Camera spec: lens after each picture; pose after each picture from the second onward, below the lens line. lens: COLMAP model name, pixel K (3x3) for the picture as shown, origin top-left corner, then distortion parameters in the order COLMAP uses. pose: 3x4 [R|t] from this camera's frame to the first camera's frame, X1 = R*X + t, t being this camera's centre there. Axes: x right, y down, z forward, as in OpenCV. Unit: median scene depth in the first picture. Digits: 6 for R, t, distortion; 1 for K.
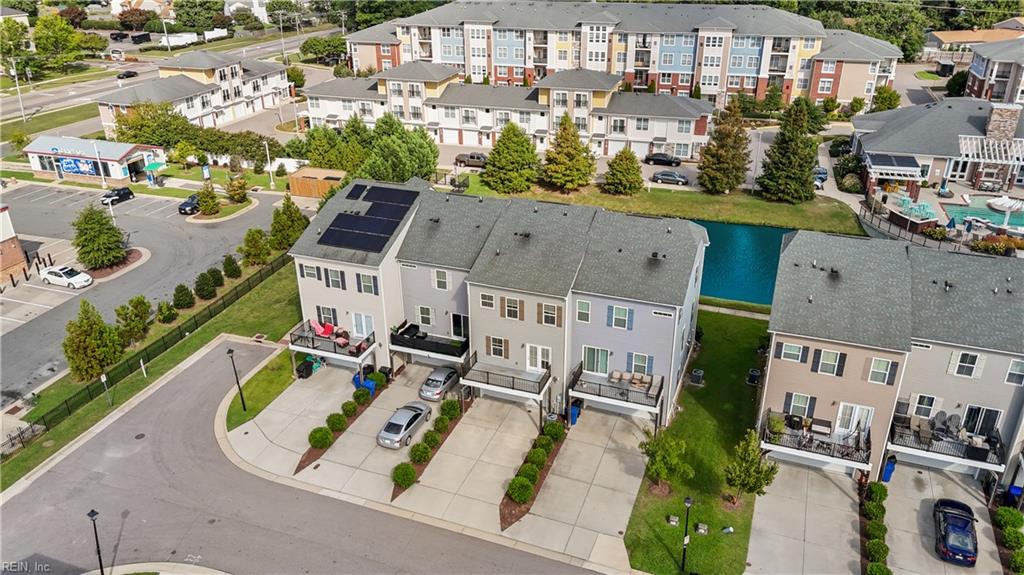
lens RADIAL K [[753.7, 0, 515.1], [0, 753.7, 288.5], [0, 0, 1]] dist [0.070001, -0.065785]
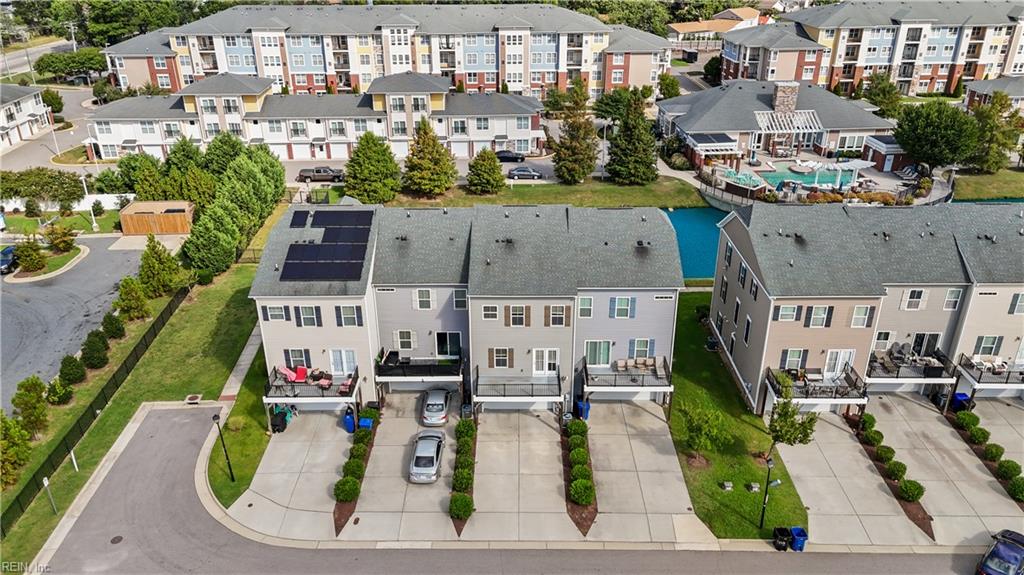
lens RADIAL K [[753.7, 0, 515.1], [0, 753.7, 288.5], [0, 0, 1]] dist [0.070001, -0.065785]
pose [[0.936640, -0.148976, 0.317037, -0.169032], [0.149474, 0.988500, 0.022901, -0.017234], [-0.316803, 0.025939, 0.948137, 0.035279]]
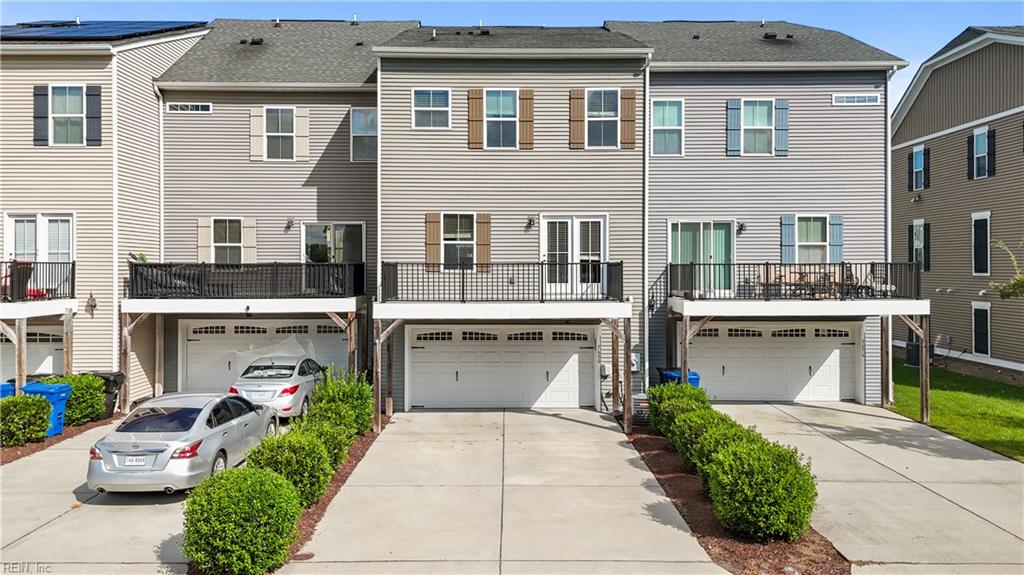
lens RADIAL K [[771.8, 0, 517.2], [0, 771.8, 263.4], [0, 0, 1]] dist [0.055343, -0.041910]
pose [[0.931124, 0.009169, 0.364587, -0.075989], [0.150910, 0.900398, -0.408056, 0.138900], [-0.332015, 0.434971, 0.836998, 0.374172]]
